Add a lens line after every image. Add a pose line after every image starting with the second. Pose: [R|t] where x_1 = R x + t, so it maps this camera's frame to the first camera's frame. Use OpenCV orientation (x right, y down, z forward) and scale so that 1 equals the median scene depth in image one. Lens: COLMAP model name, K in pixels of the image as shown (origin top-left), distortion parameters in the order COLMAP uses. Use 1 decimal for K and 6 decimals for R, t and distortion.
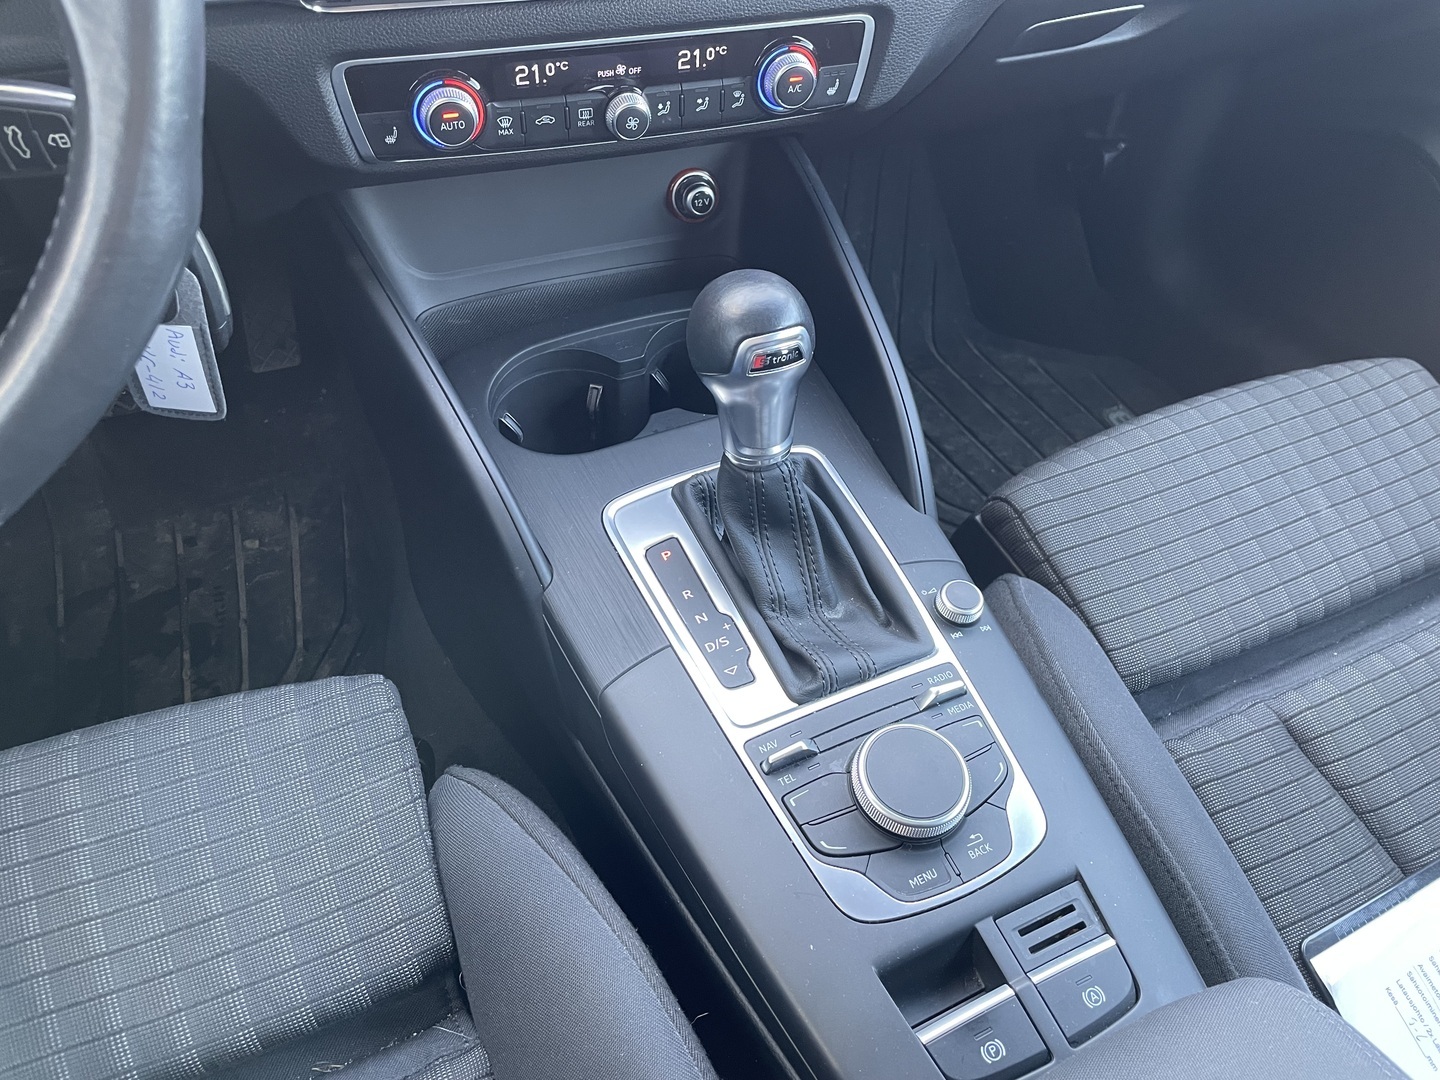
lens RADIAL K [[1091.4, 0, 728.5], [0, 1091.4, 523.5], [0, 0, 1]] dist [0.074235, -0.102364]
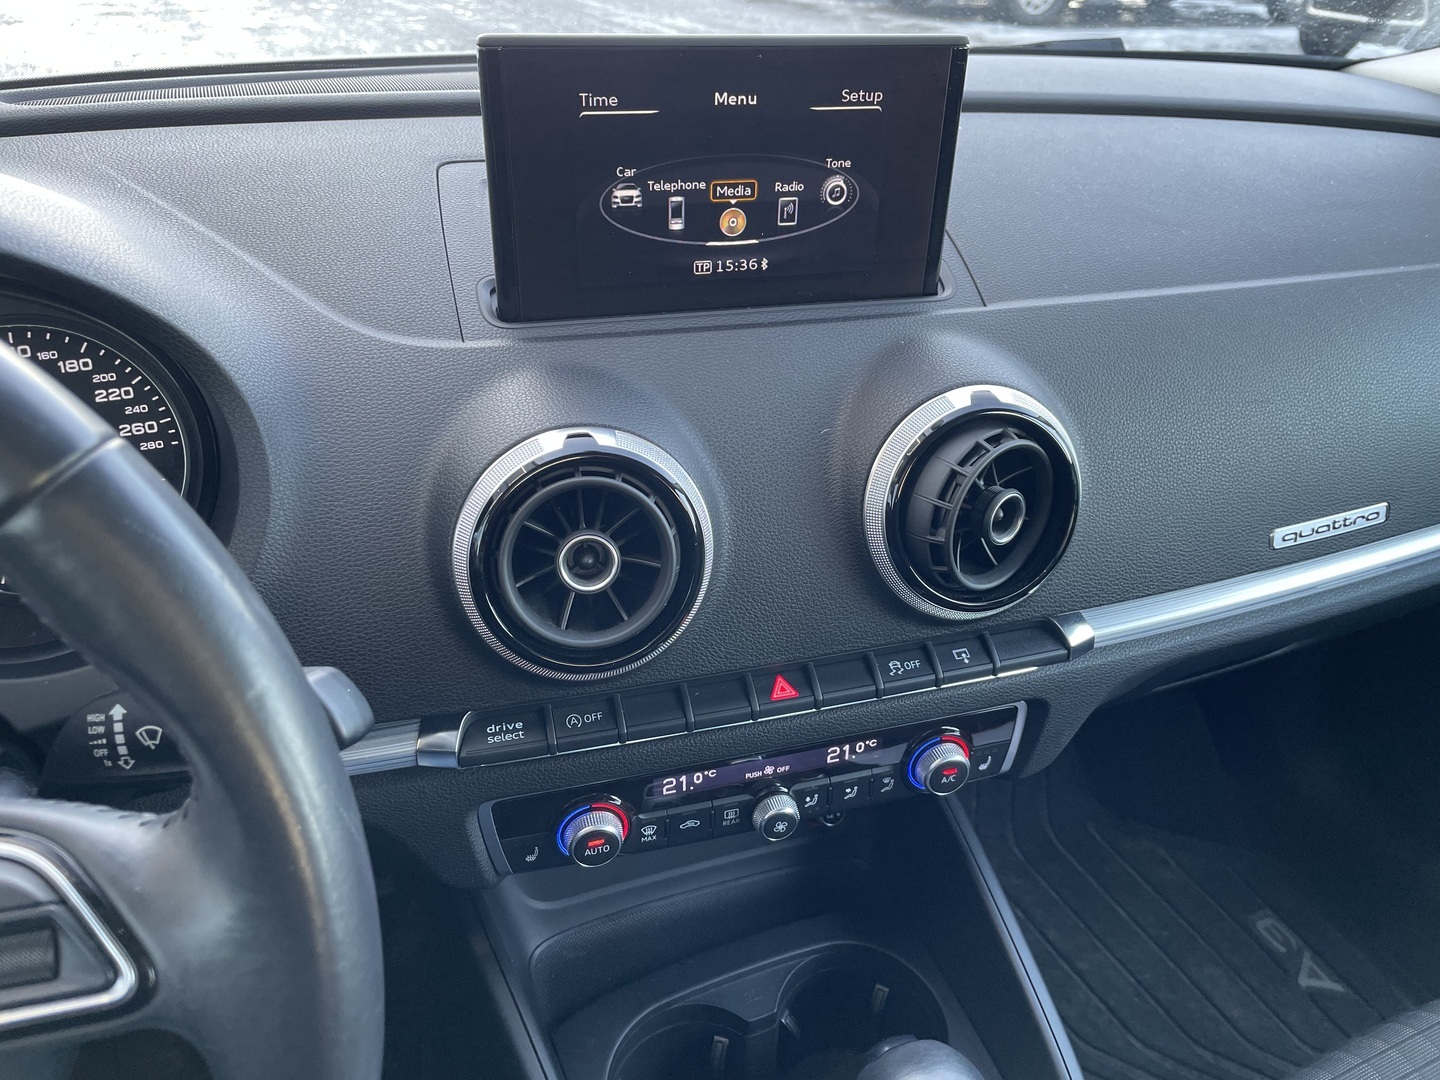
lens RADIAL K [[1091.4, 0, 727.4], [0, 1091.4, 522.1], [0, 0, 1]] dist [0.074235, -0.102364]
pose [[0.998141, -0.002965, -0.060873, -0.073562], [-0.014084, 0.960557, -0.277727, -0.347729], [0.059296, 0.278069, 0.958729, 0.014776]]
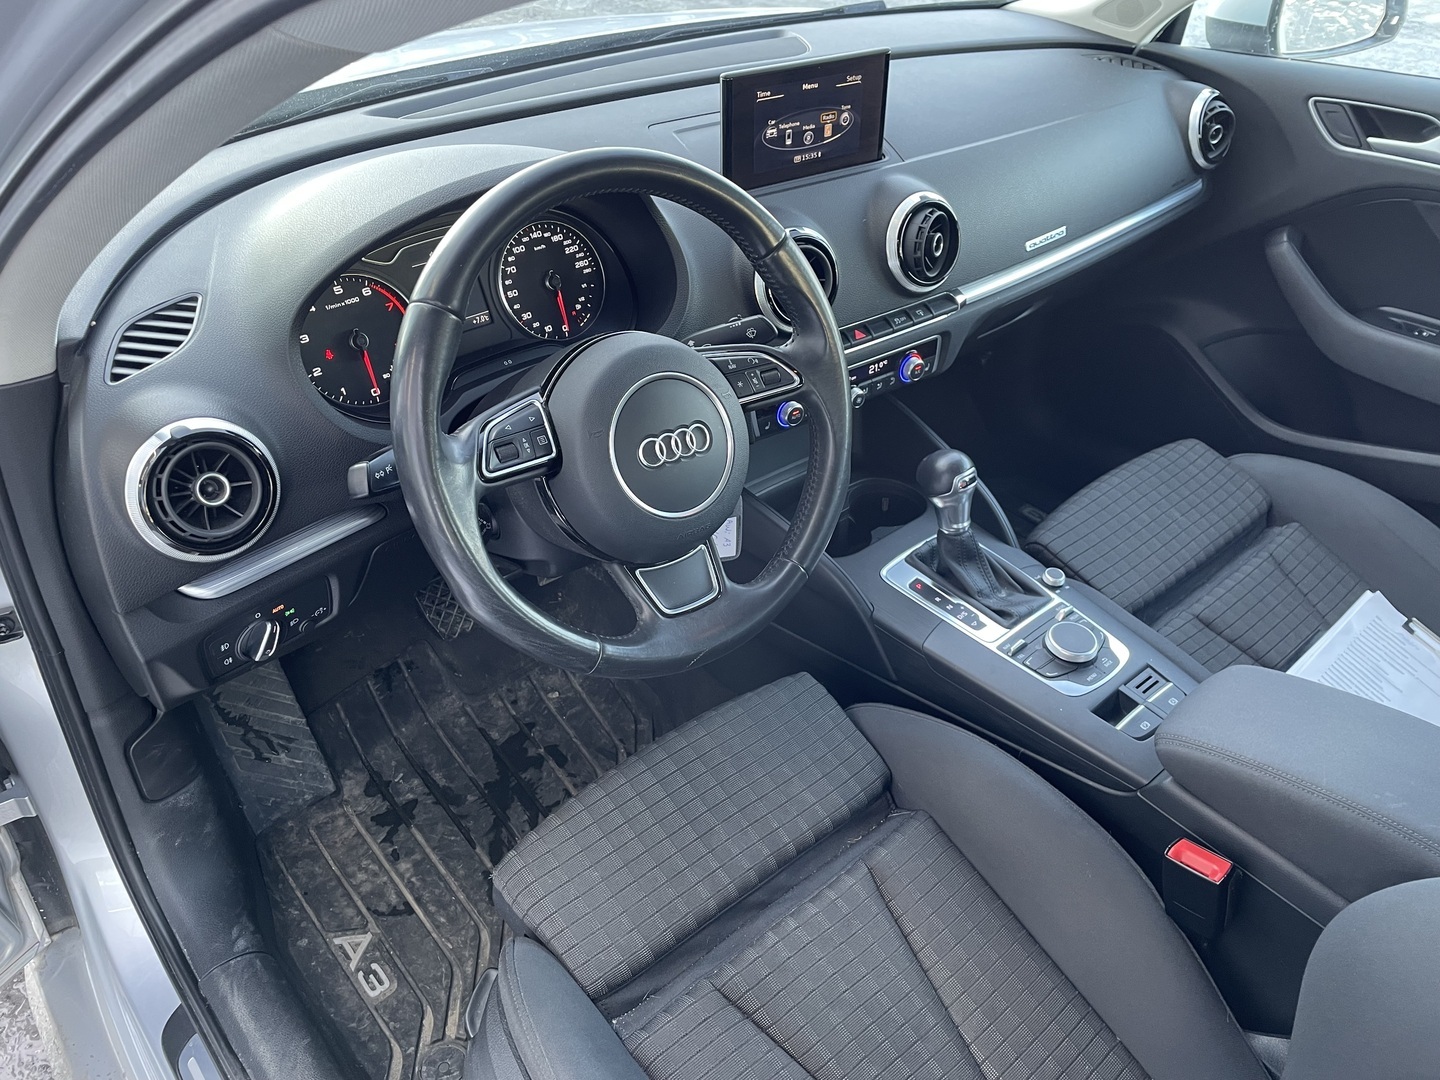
lens RADIAL K [[1091.4, 0, 723.8], [0, 1091.4, 528.9], [0, 0, 1]] dist [0.074235, -0.102364]
pose [[0.963548, -0.202615, 0.174707, -0.781441], [0.230752, 0.959856, -0.159467, 0.175011], [-0.135383, 0.193968, 0.971621, -1.051621]]
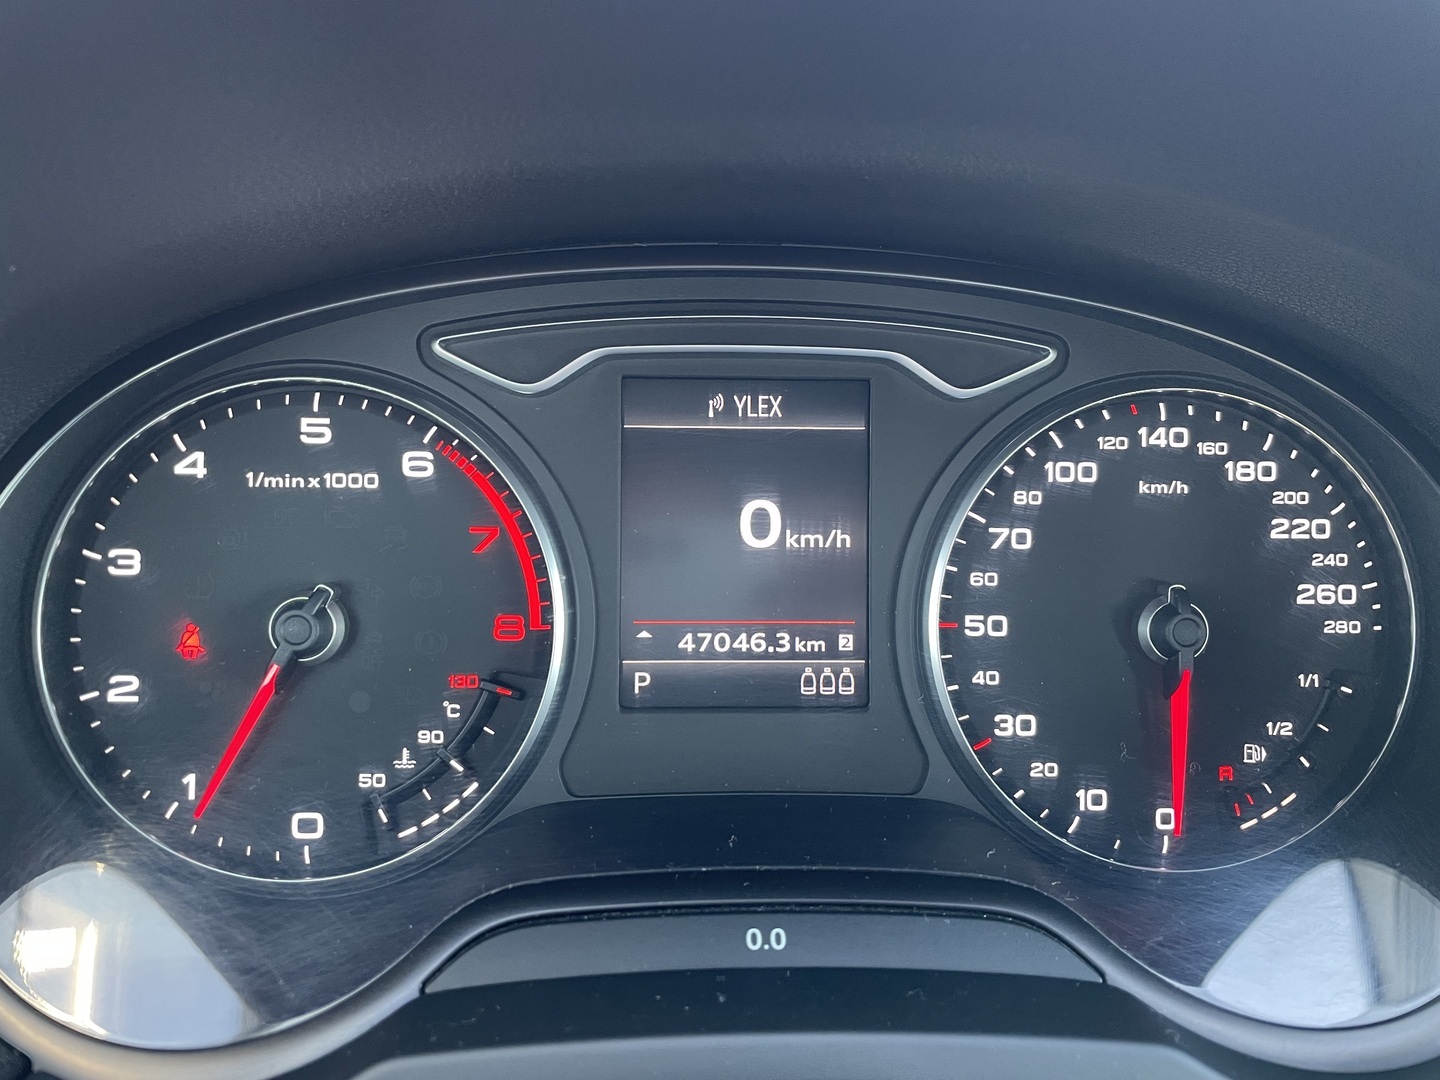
lens RADIAL K [[1091.4, 0, 721.0], [0, 1091.4, 538.4], [0, 0, 1]] dist [0.074235, -0.102364]
pose [[0.914225, 0.108293, -0.390468, -0.643304], [-0.265705, 0.887749, -0.375901, -0.422826], [0.305930, 0.447408, 0.840377, 0.301865]]
